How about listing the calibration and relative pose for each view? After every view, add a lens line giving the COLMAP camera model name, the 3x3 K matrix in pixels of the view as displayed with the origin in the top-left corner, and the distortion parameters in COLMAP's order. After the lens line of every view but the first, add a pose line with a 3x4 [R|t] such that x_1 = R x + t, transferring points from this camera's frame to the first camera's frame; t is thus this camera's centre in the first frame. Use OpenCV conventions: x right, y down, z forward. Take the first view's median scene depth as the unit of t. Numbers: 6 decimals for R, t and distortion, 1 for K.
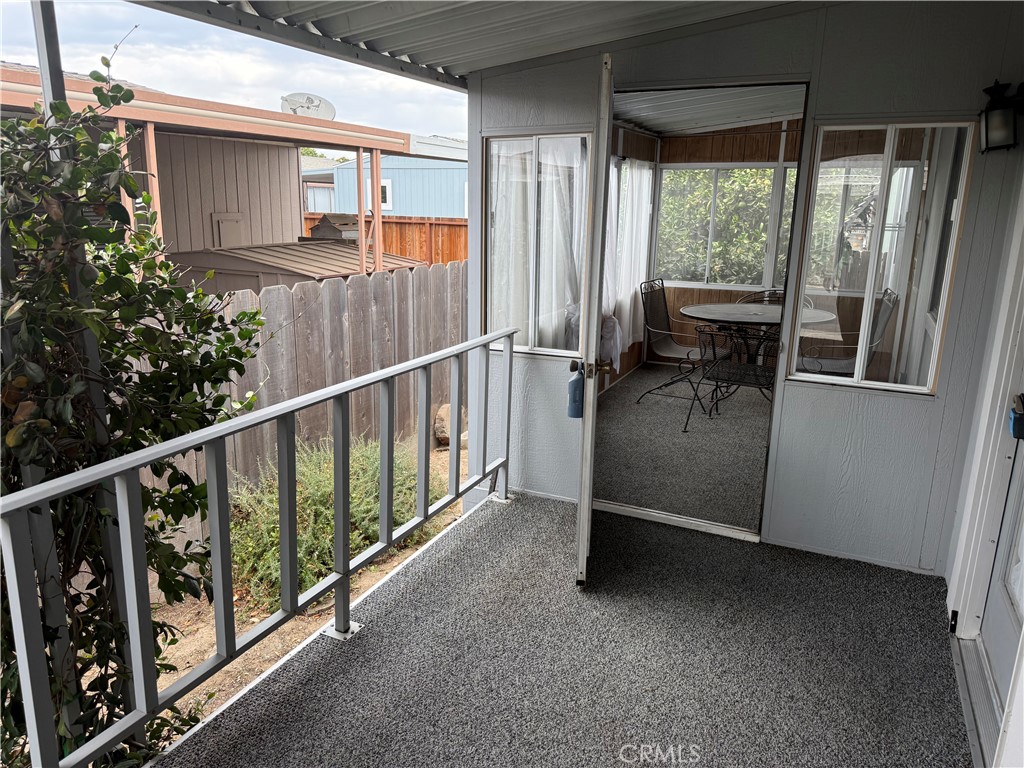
lens RADIAL K [[716.1, 0, 509.2], [0, 716.1, 379.3], [0, 0, 1]] dist [0.102042, -0.140449]
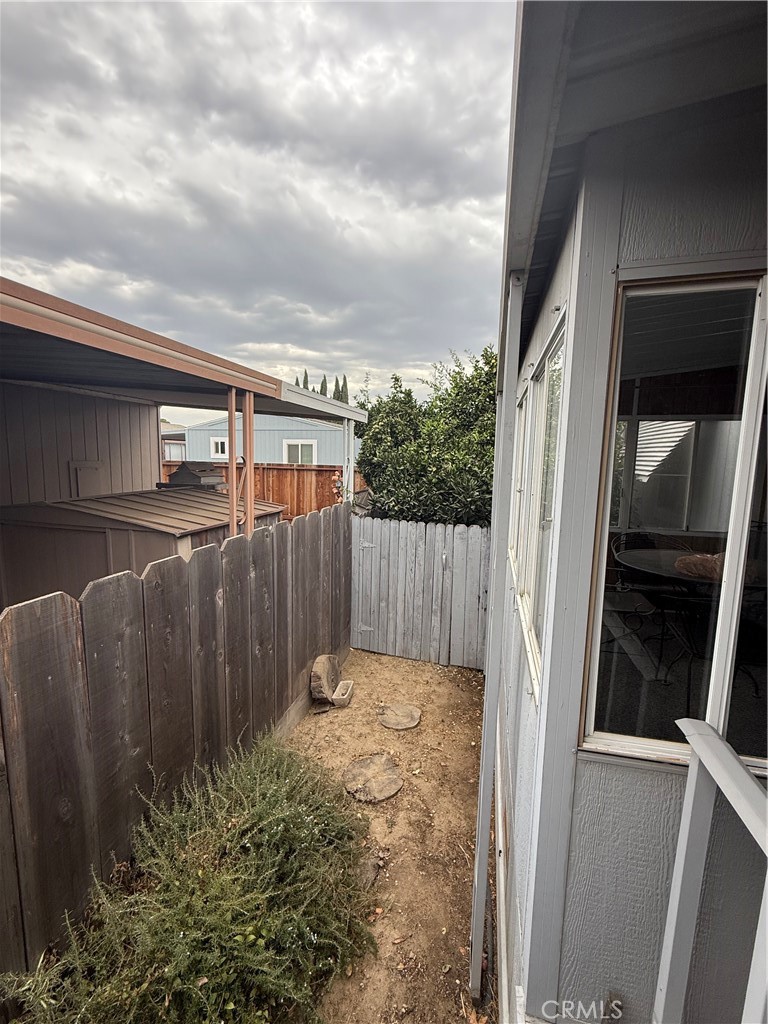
lens RADIAL K [[437.0, 0, 384.0], [0, 437.0, 512.0], [0, 0, 1]] dist [-0.001430, -0.000159]
pose [[0.980469, -0.023429, 0.195275, -0.150658], [0.044589, 0.993506, -0.104681, -0.121367], [-0.191555, 0.111344, 0.975146, 0.528834]]
